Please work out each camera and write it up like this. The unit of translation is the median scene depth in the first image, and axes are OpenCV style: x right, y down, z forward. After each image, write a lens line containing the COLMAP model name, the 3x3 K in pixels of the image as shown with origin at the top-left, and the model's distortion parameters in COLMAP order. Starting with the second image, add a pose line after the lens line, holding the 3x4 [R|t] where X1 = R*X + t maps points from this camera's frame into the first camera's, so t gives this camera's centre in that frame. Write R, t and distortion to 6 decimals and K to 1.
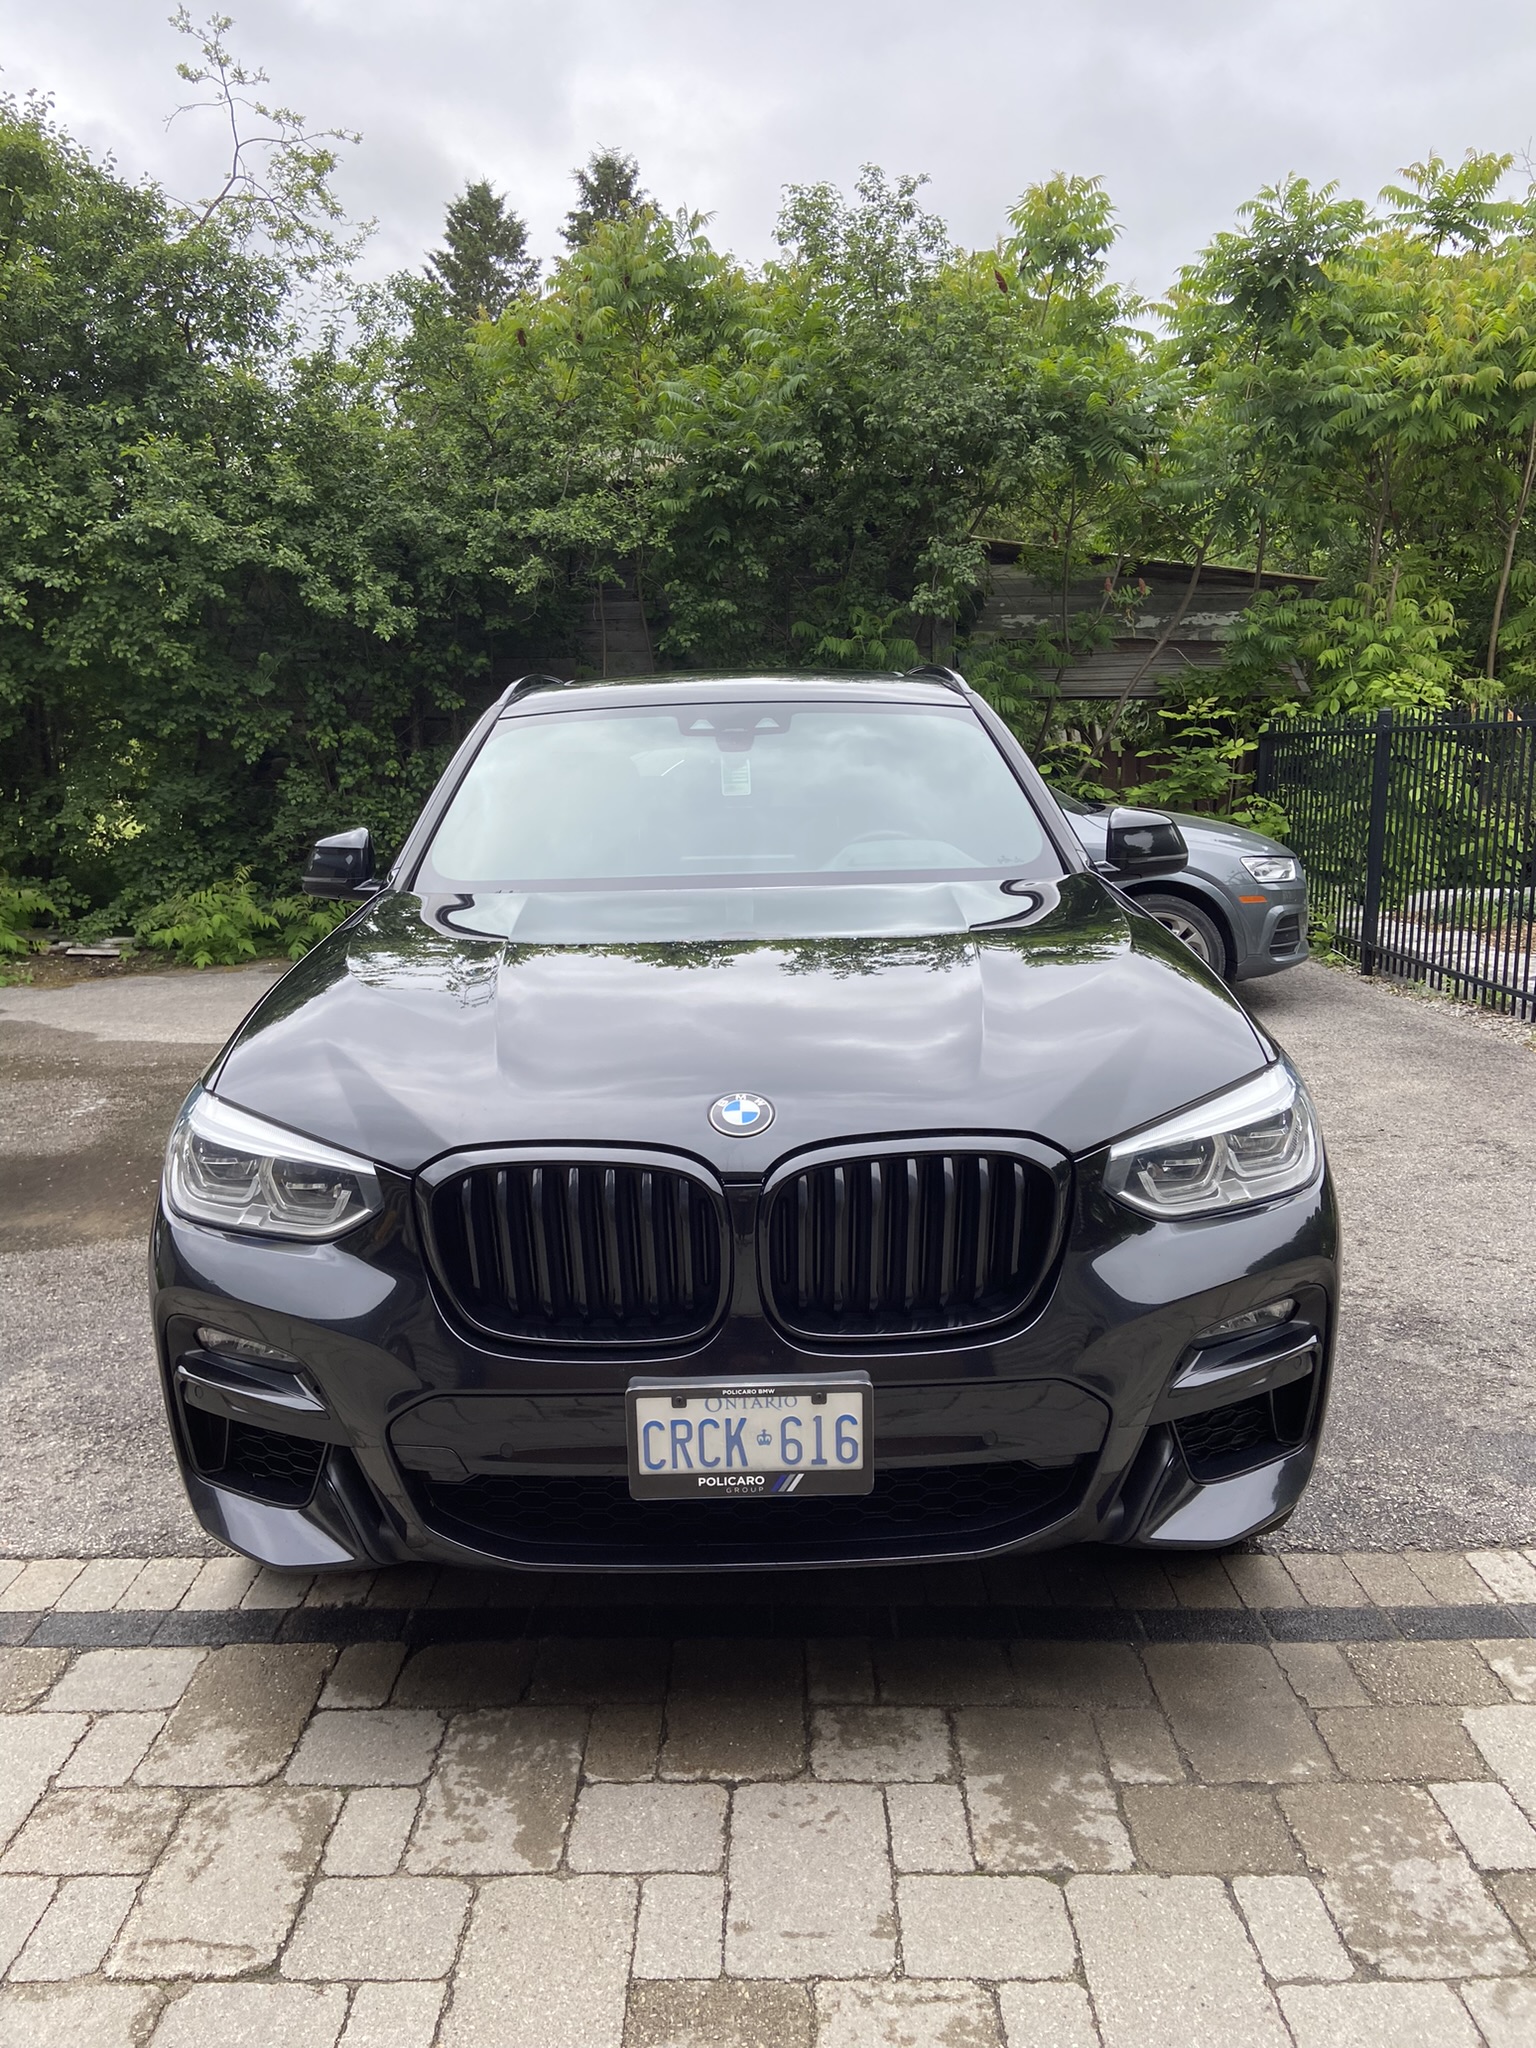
lens RADIAL K [[1548.1, 0, 755.8], [0, 1548.1, 1011.8], [0, 0, 1]] dist [0.121658, -0.150471]
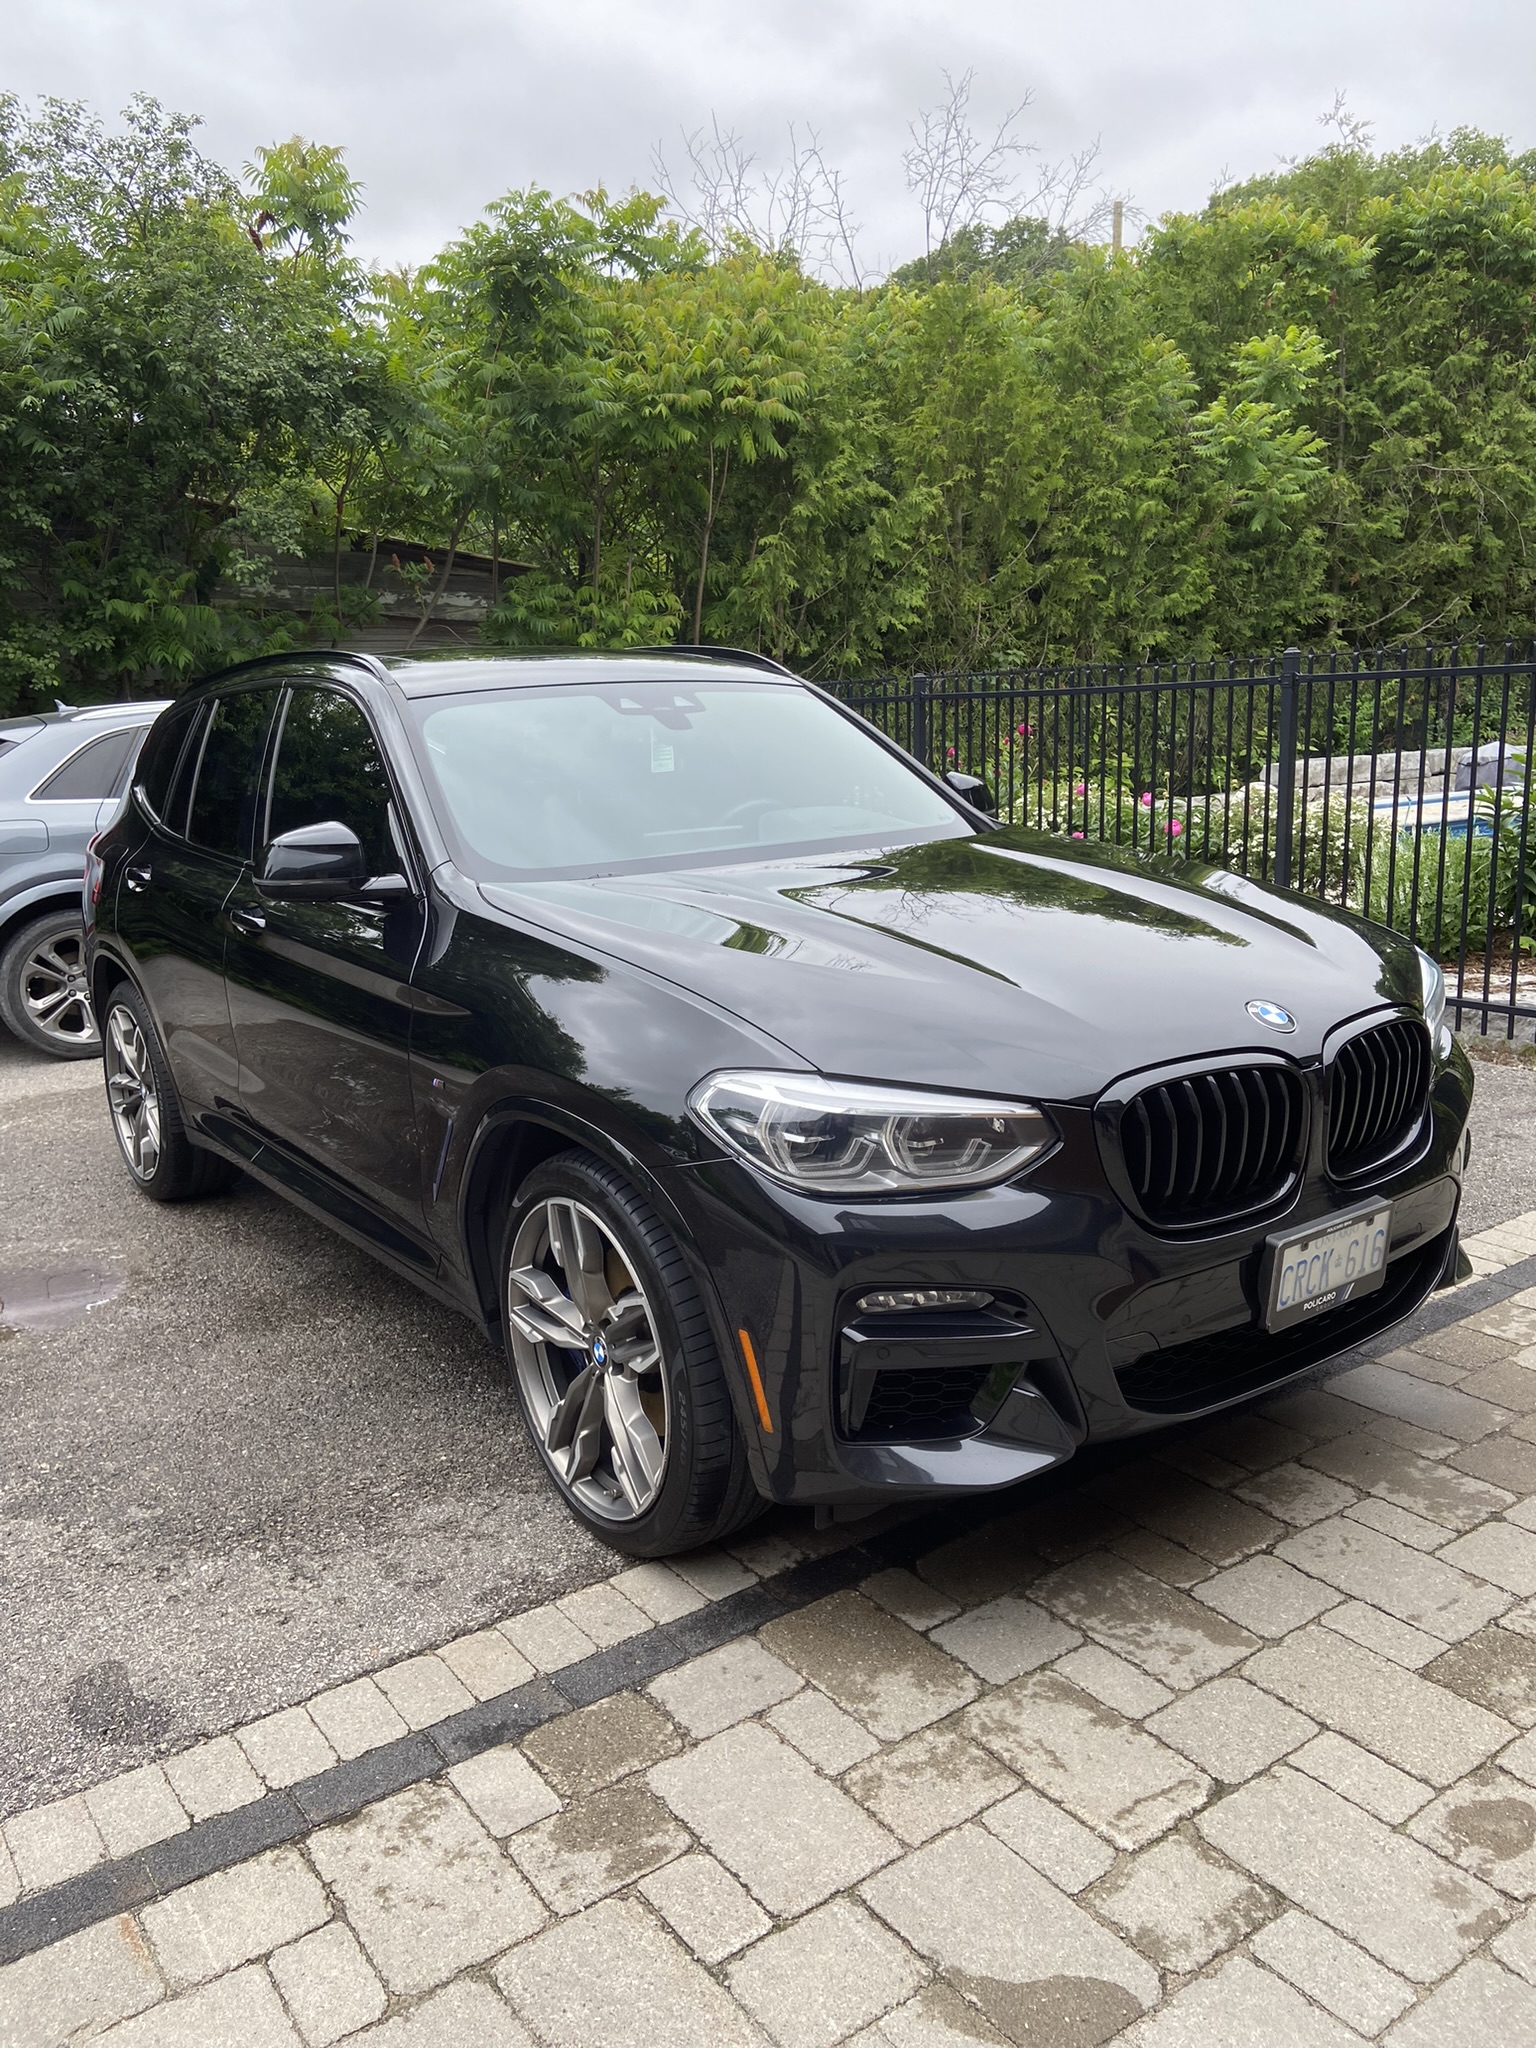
lens RADIAL K [[1548.1, 0, 769.1], [0, 1548.1, 1018.5], [0, 0, 1]] dist [0.121658, -0.150471]
pose [[0.801659, -0.127519, 0.584022, -0.576648], [0.115617, 0.991610, 0.057812, -0.027647], [-0.586495, 0.021177, 0.809676, 0.119209]]
